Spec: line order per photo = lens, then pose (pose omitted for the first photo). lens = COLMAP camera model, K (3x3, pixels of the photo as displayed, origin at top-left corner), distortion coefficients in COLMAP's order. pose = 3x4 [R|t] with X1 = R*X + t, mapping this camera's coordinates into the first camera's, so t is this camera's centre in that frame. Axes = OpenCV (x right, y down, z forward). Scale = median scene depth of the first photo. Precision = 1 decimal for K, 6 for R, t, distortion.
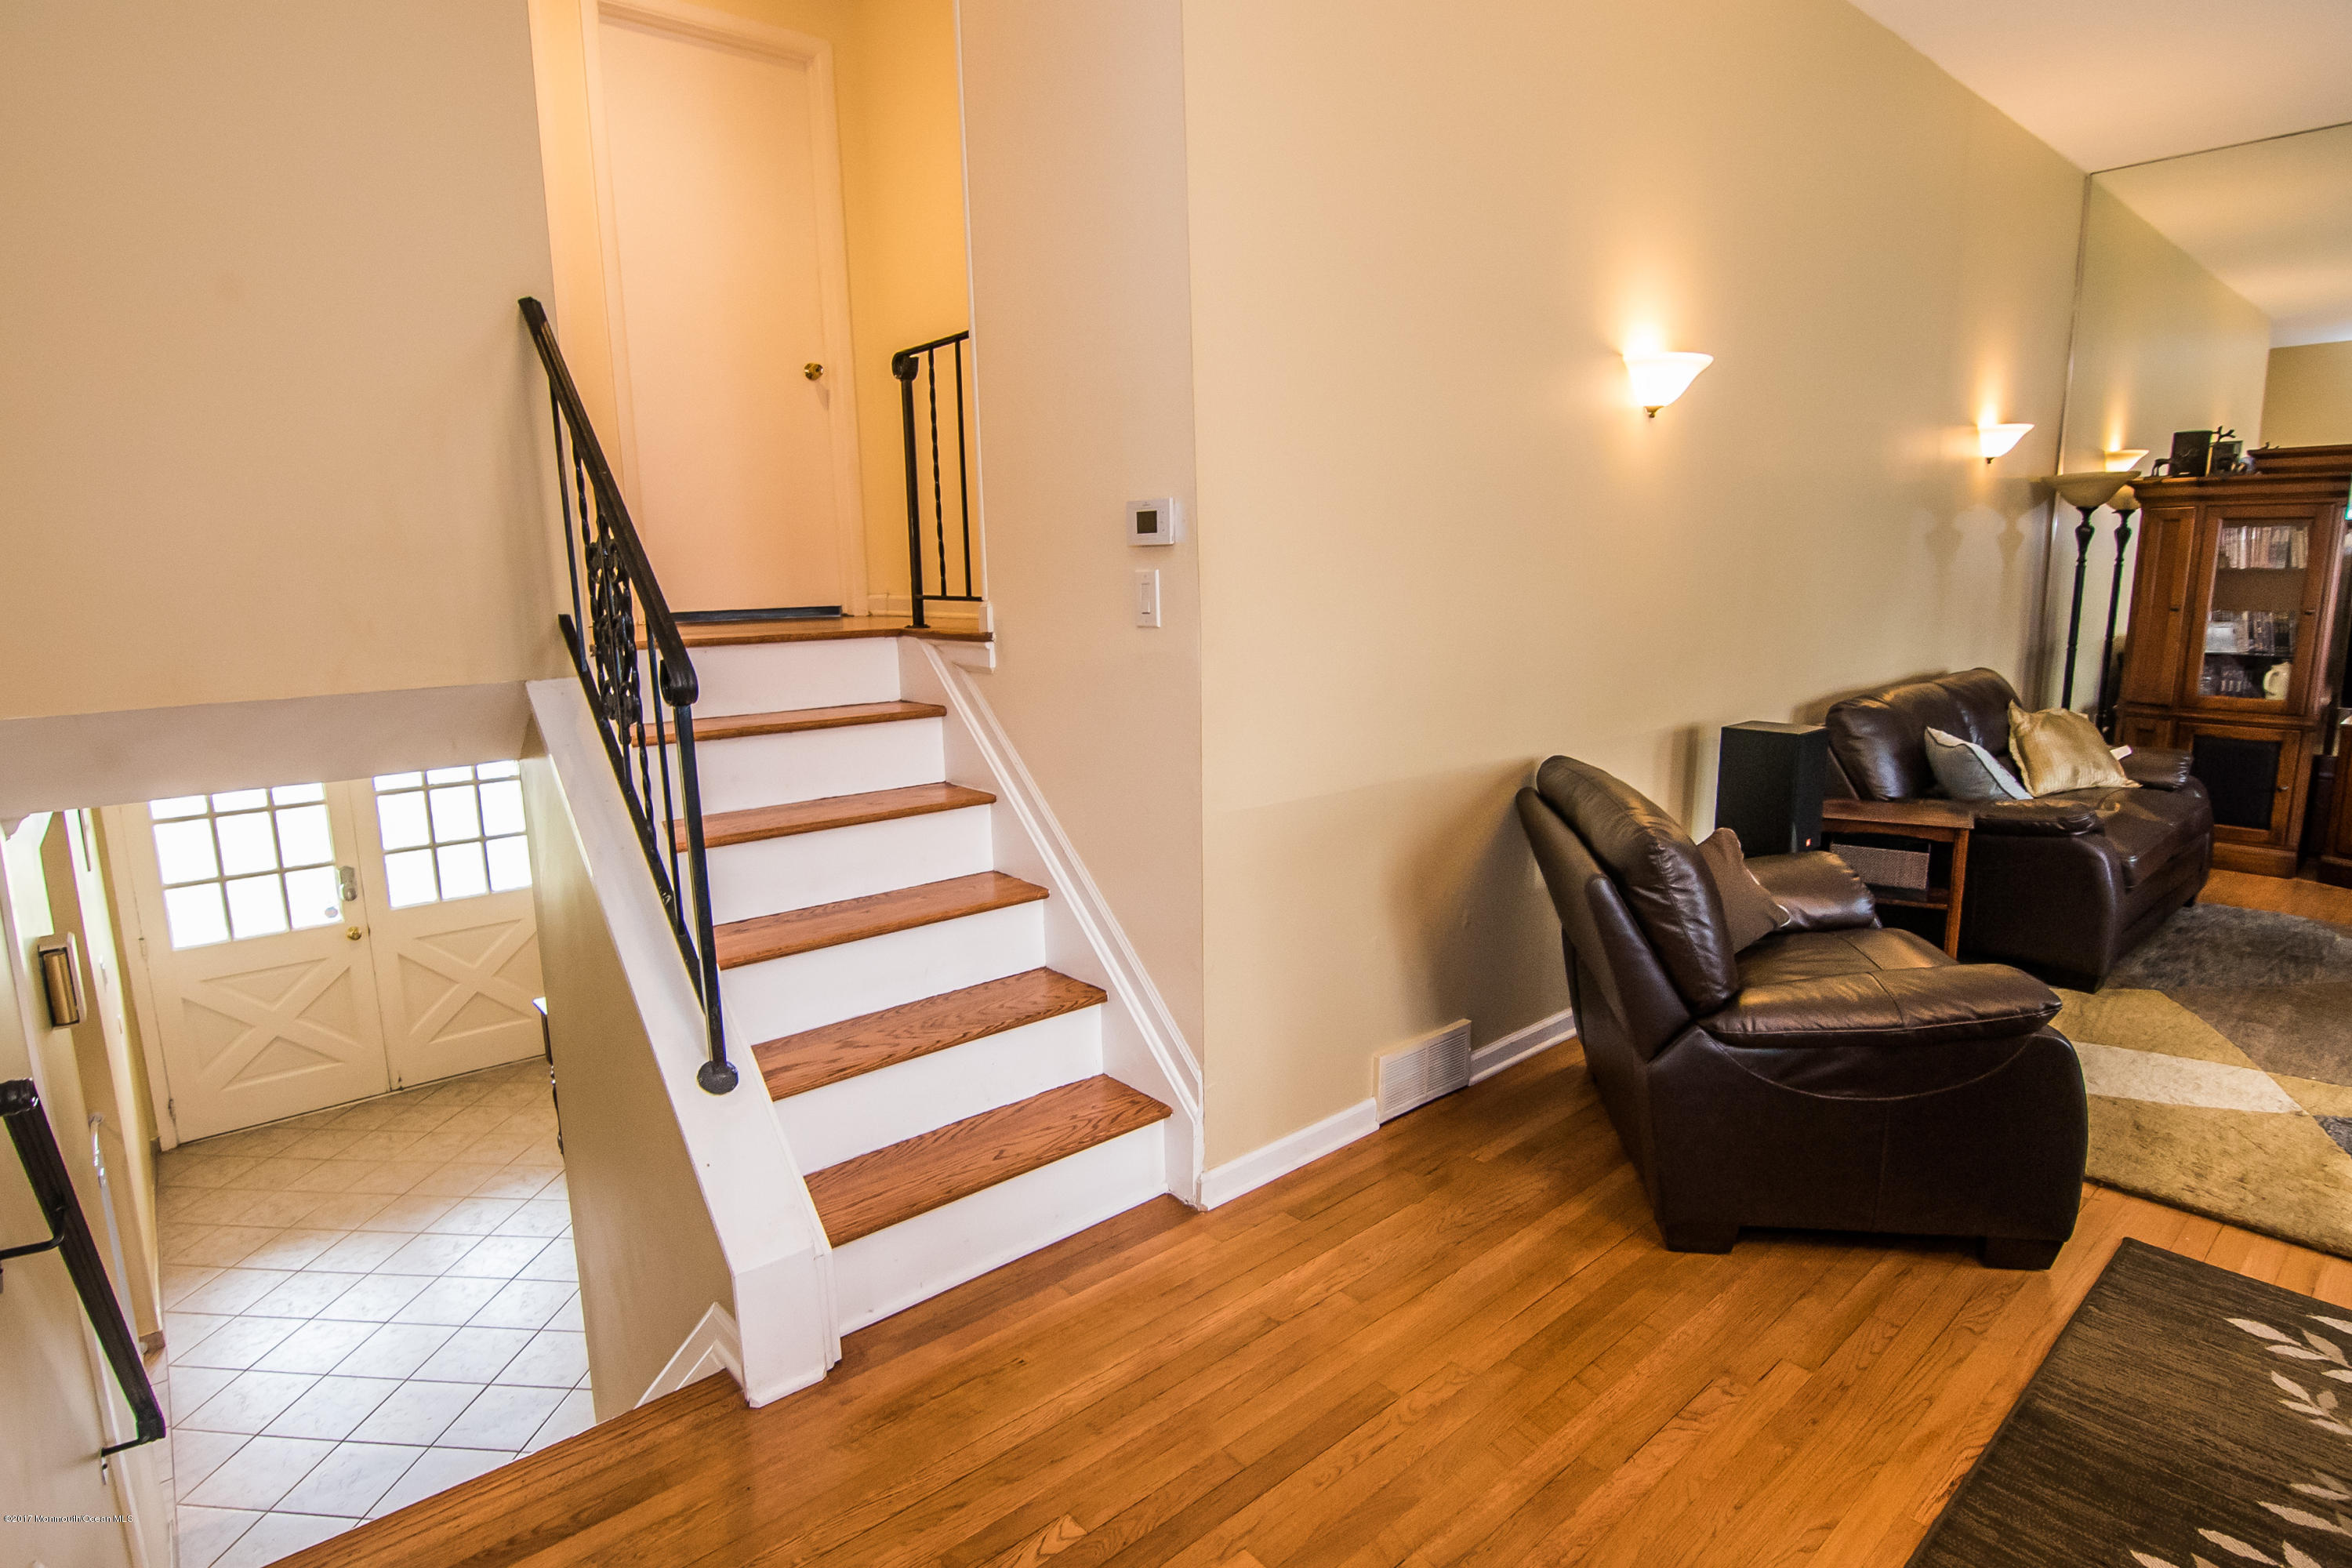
lens RADIAL K [[1204.8, 0, 1176.0], [0, 1204.8, 784.0], [0, 0, 1]] dist [-0.001685, -0.014752]
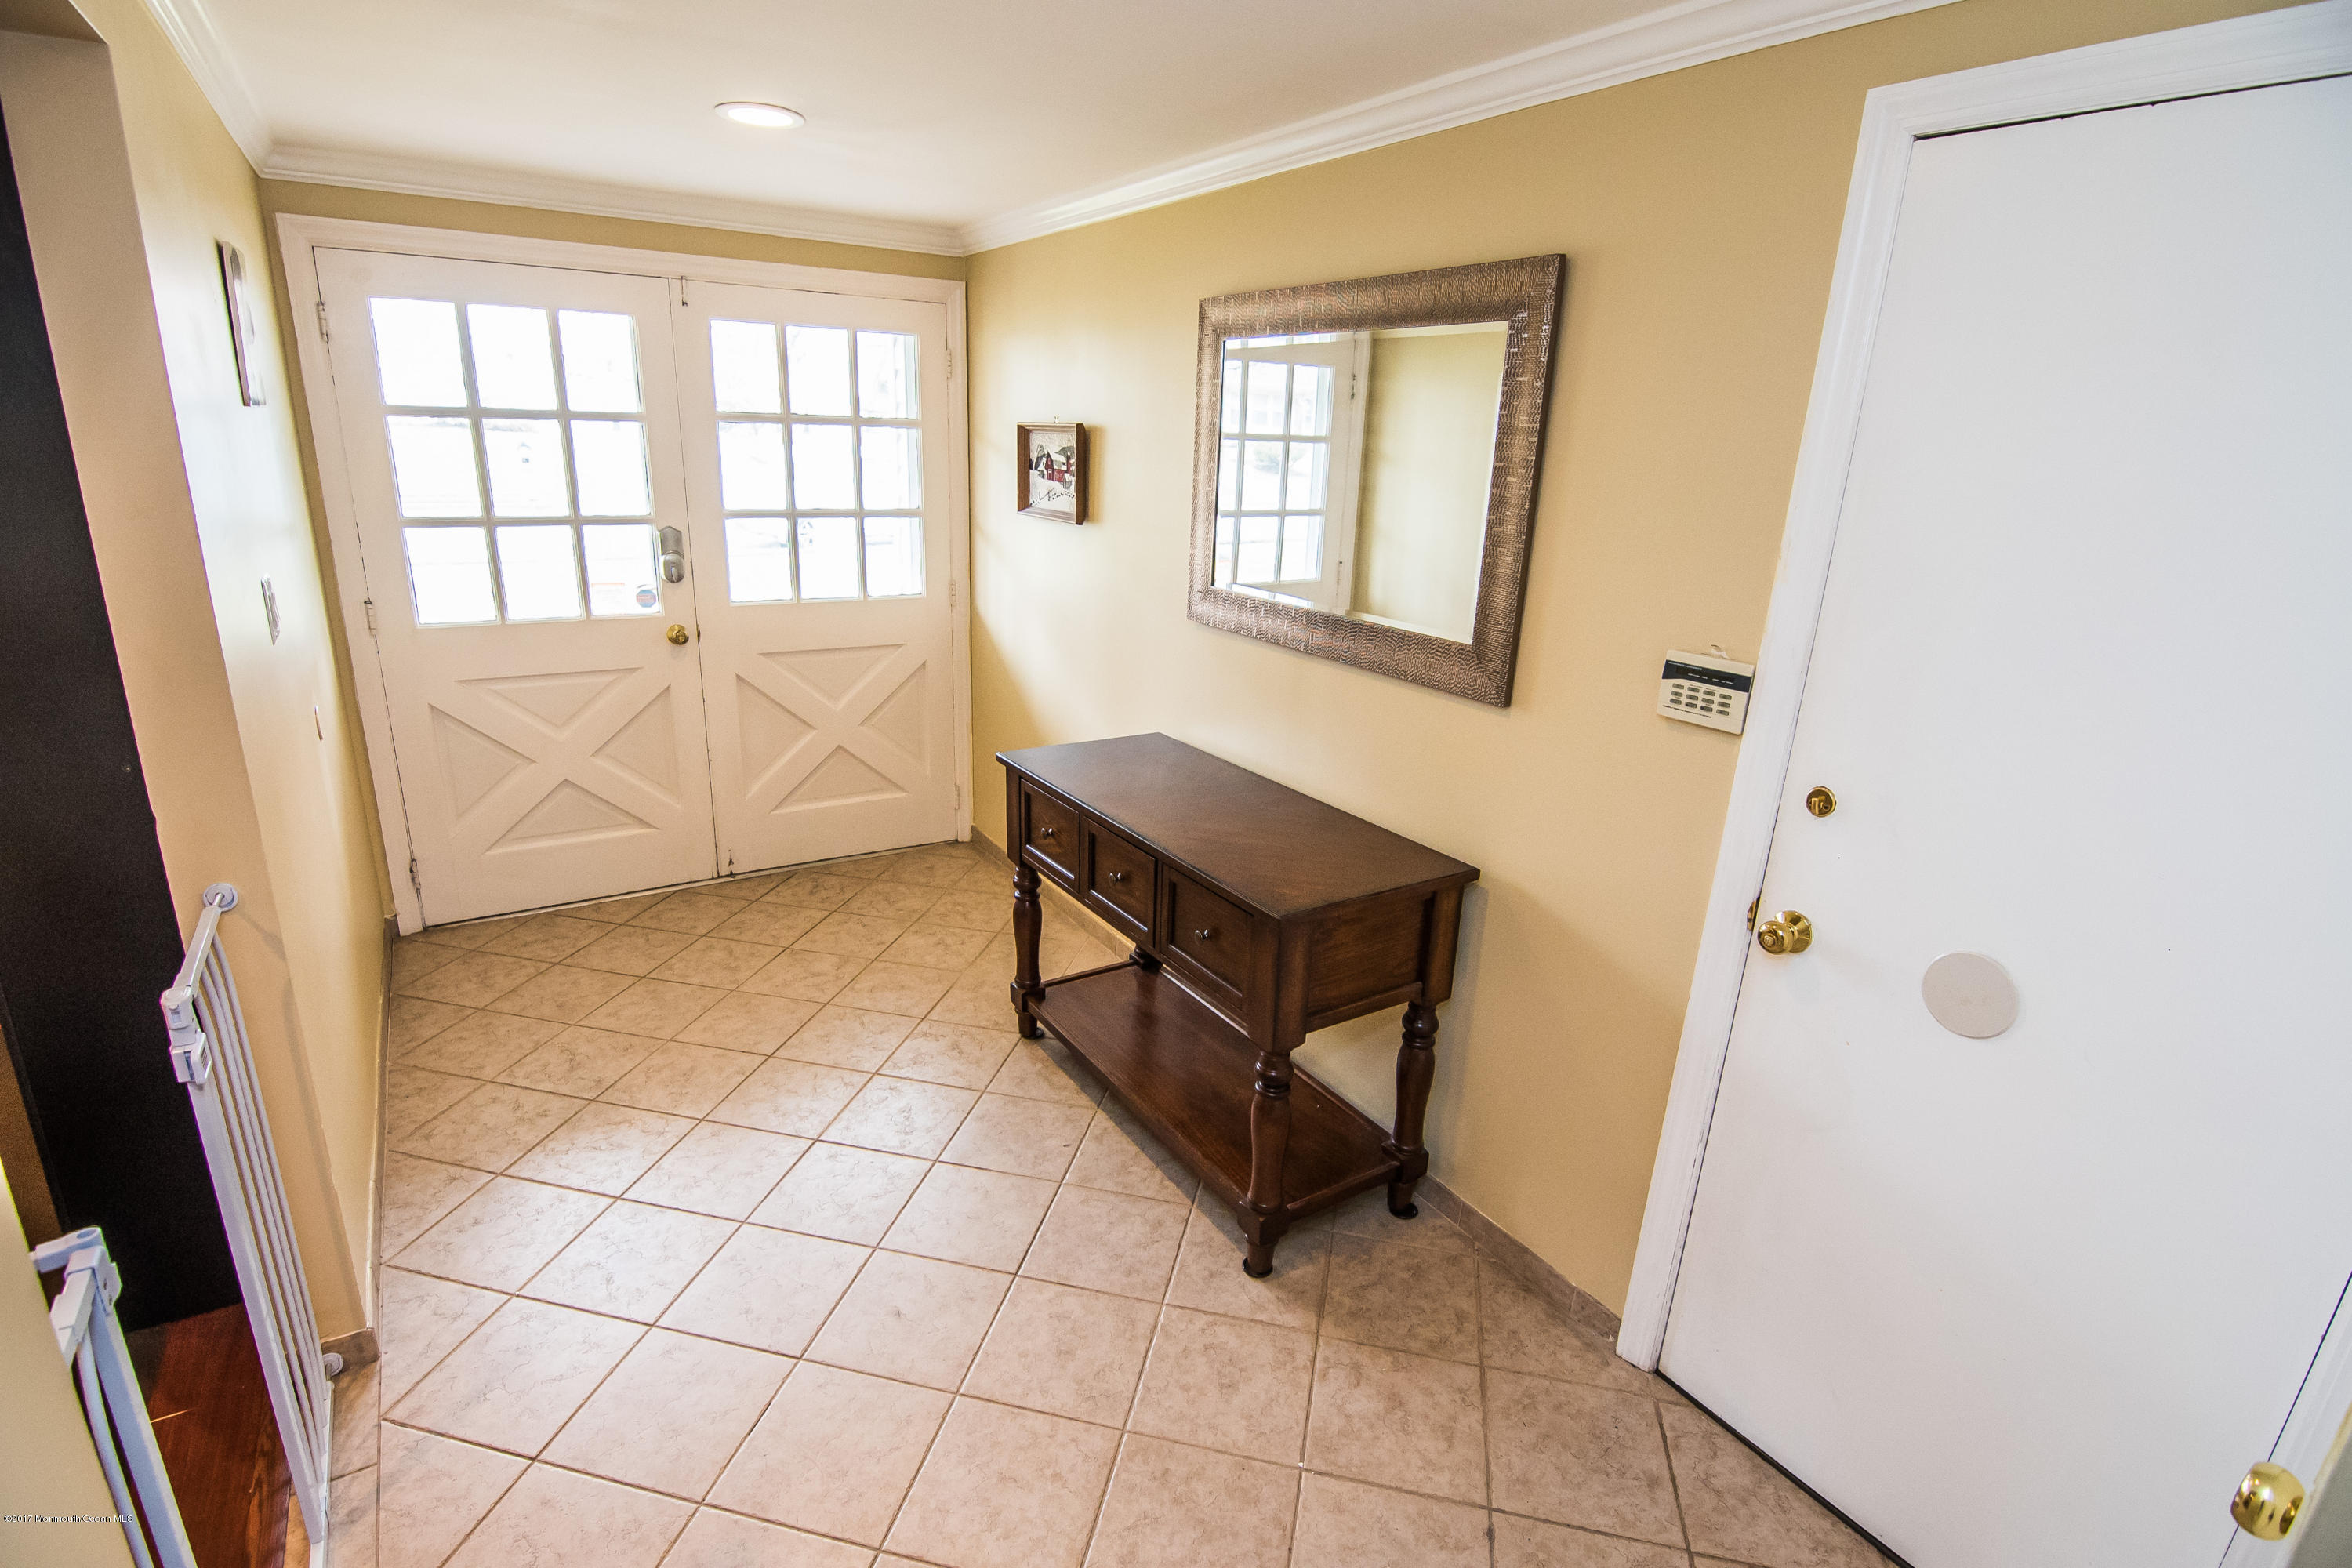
lens RADIAL K [[1157.7, 0, 1176.0], [0, 1157.7, 784.0], [0, 0, 1]] dist [0.024875, -0.045801]
pose [[0.987142, 0.093836, -0.129405, -0.345512], [-0.077129, 0.988697, 0.128570, 0.107811], [0.140007, -0.116936, 0.983221, 0.429855]]
